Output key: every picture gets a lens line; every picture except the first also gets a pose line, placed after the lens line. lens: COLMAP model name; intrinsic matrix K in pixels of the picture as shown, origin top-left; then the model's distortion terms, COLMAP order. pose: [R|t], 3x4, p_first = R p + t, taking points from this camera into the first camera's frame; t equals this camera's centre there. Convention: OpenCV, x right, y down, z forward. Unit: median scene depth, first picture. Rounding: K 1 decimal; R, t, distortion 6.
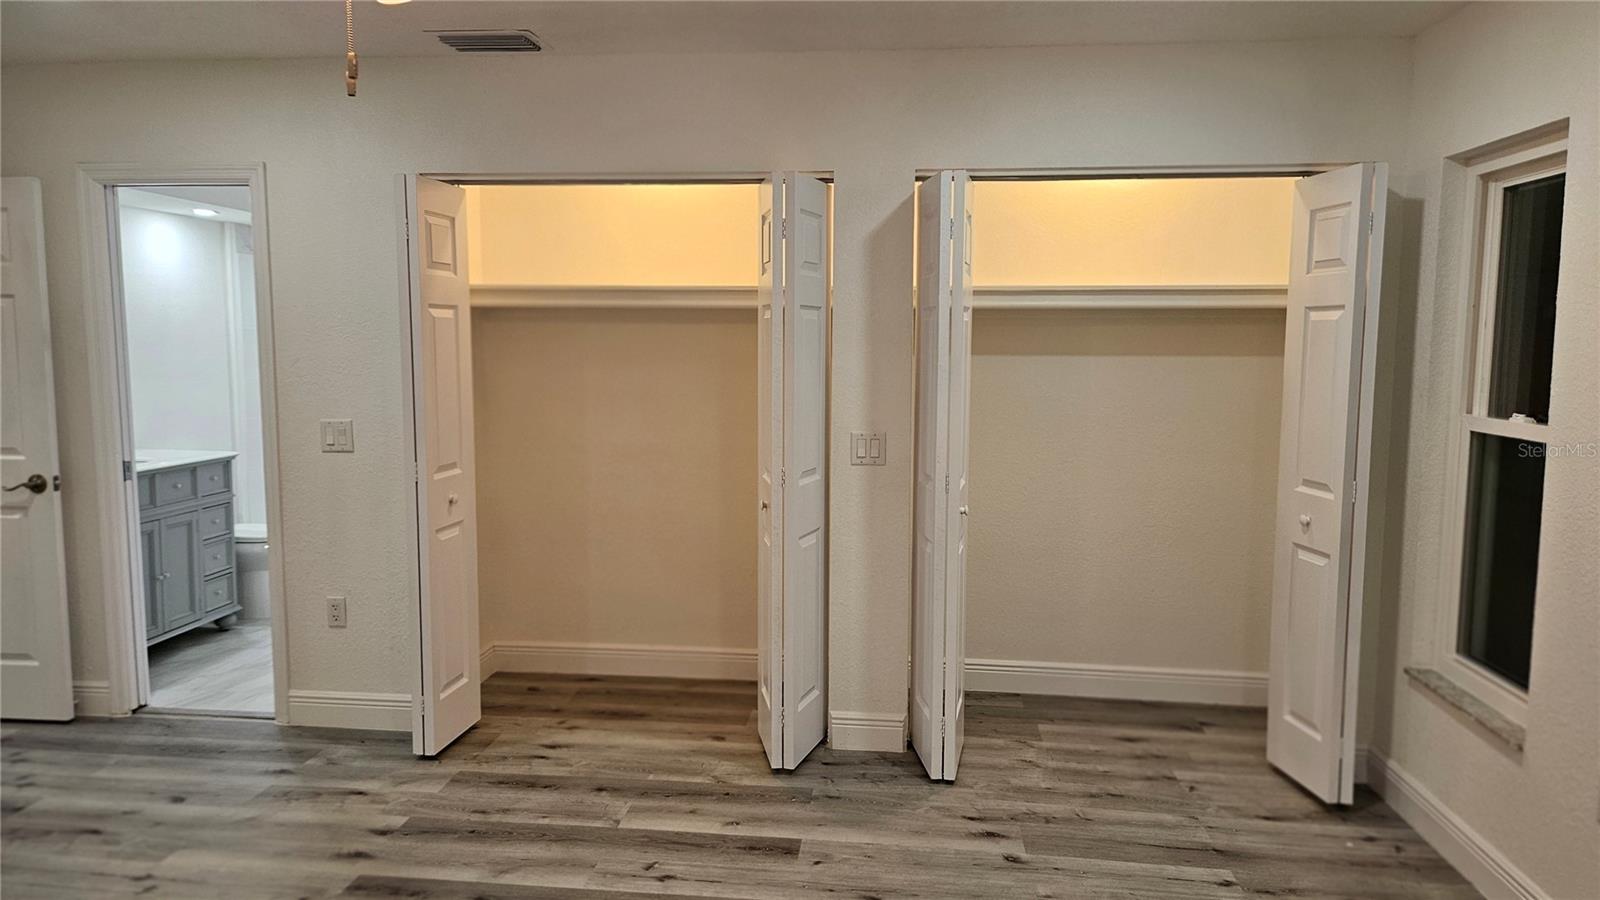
lens RADIAL K [[1057.5, 0, 785.2], [0, 1057.5, 445.9], [0, 0, 1]] dist [0.077355, -0.076241]
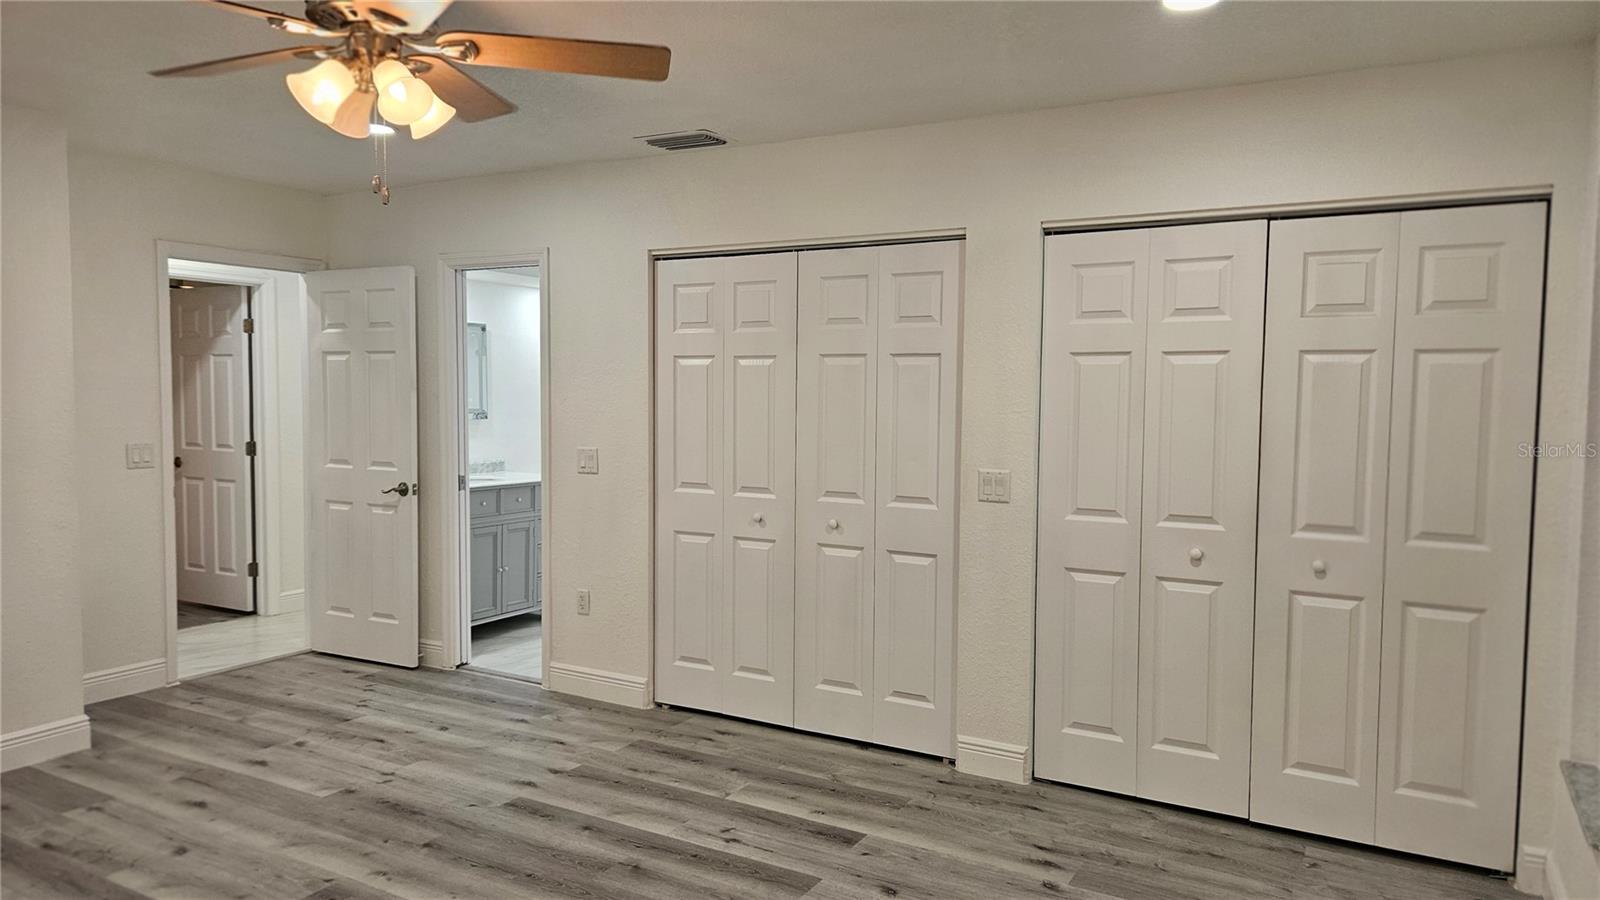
lens RADIAL K [[1061.7, 0, 793.7], [0, 1061.7, 454.2], [0, 0, 1]] dist [0.079243, -0.070112]
pose [[0.917266, 0.027989, -0.397291, 0.335566], [-0.044925, 0.998432, -0.033384, 0.015800], [0.395734, 0.048470, 0.917085, -0.055243]]
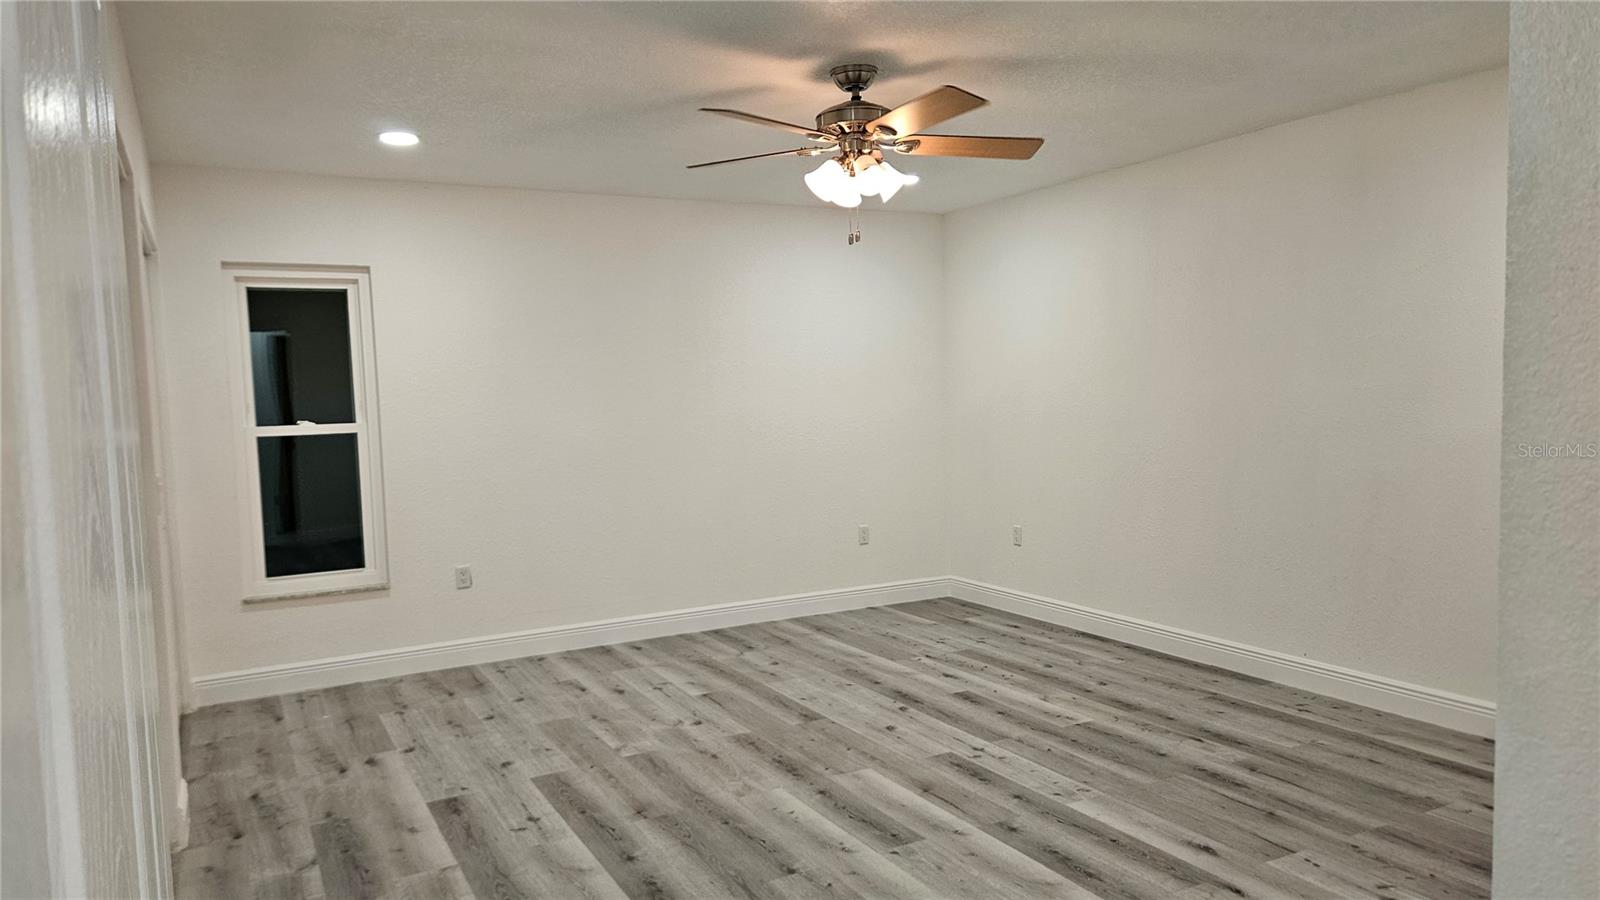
lens RADIAL K [[1061.7, 0, 793.7], [0, 1061.7, 454.2], [0, 0, 1]] dist [0.079243, -0.070112]
pose [[-0.567433, -0.039833, 0.822456, -1.026132], [0.108871, 0.986431, 0.122888, -0.088655], [-0.816191, 0.159272, -0.555396, 1.132372]]
